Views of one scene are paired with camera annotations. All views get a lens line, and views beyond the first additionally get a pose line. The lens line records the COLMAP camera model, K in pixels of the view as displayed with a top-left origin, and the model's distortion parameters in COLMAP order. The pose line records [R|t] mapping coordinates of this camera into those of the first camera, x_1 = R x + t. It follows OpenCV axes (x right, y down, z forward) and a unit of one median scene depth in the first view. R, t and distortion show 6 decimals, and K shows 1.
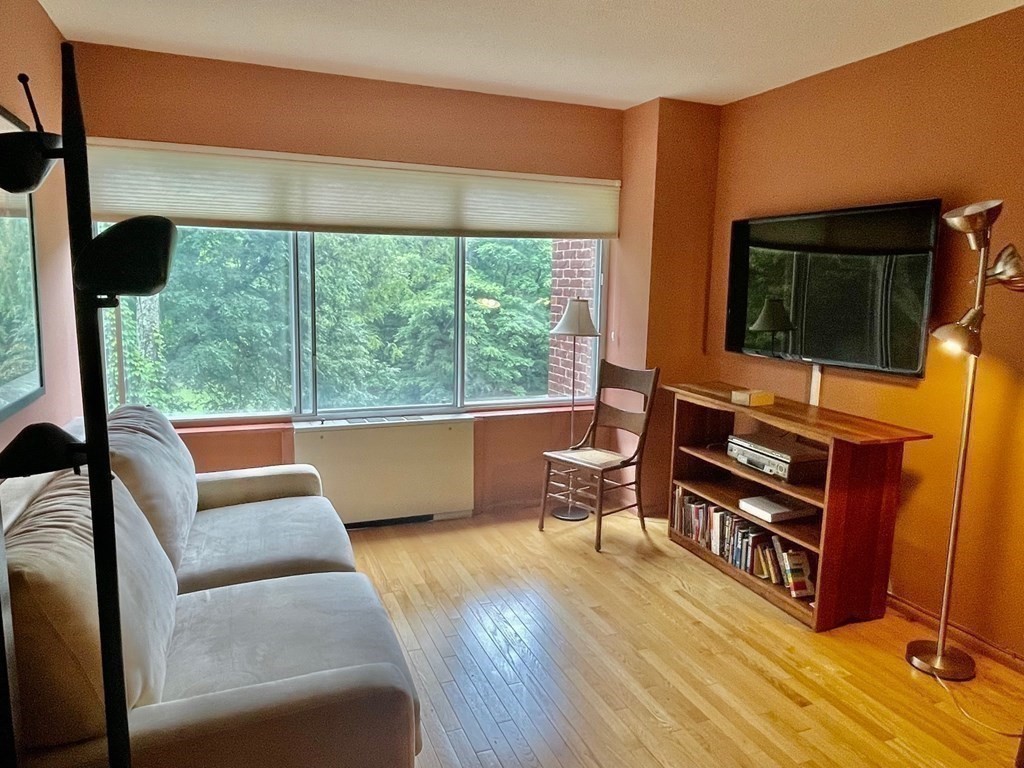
lens RADIAL K [[679.3, 0, 512.0], [0, 679.3, 384.0], [0, 0, 1]] dist [0.000702, 0.000190]
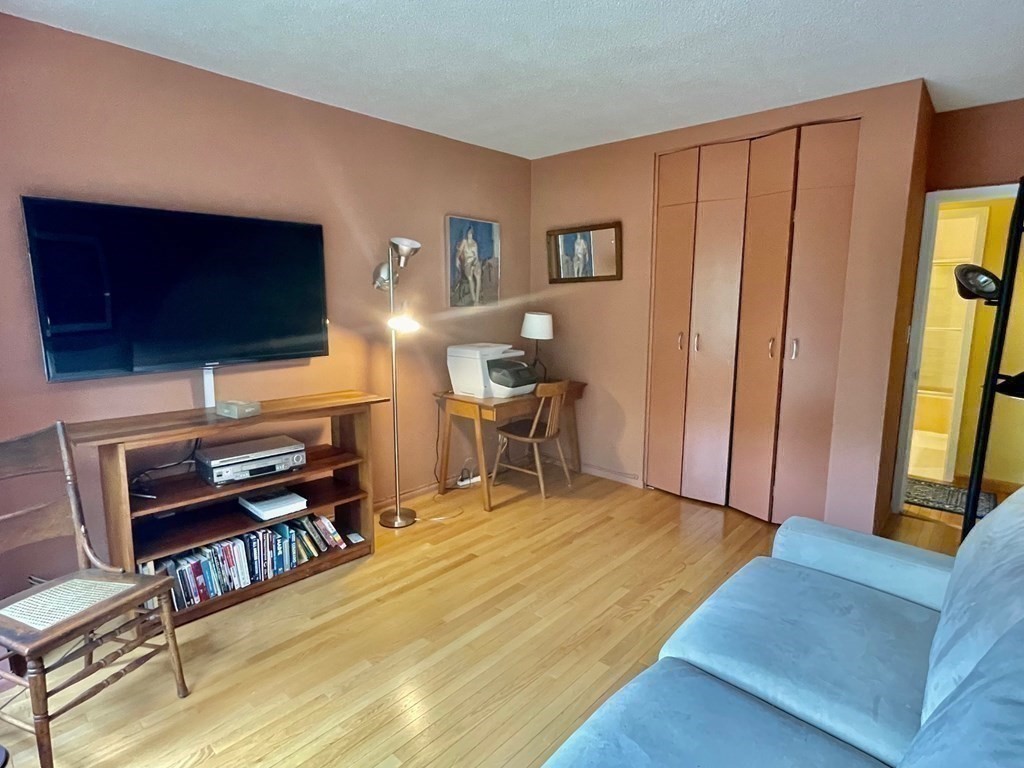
lens RADIAL K [[546.3, 0, 512.0], [0, 546.3, 384.0], [0, 0, 1]] dist [0.001127, 0.000133]
pose [[-0.454947, -0.167645, 0.874596, -0.485058], [0.102949, 0.965634, 0.238648, -0.157863], [-0.884548, 0.198611, -0.422054, 1.003634]]
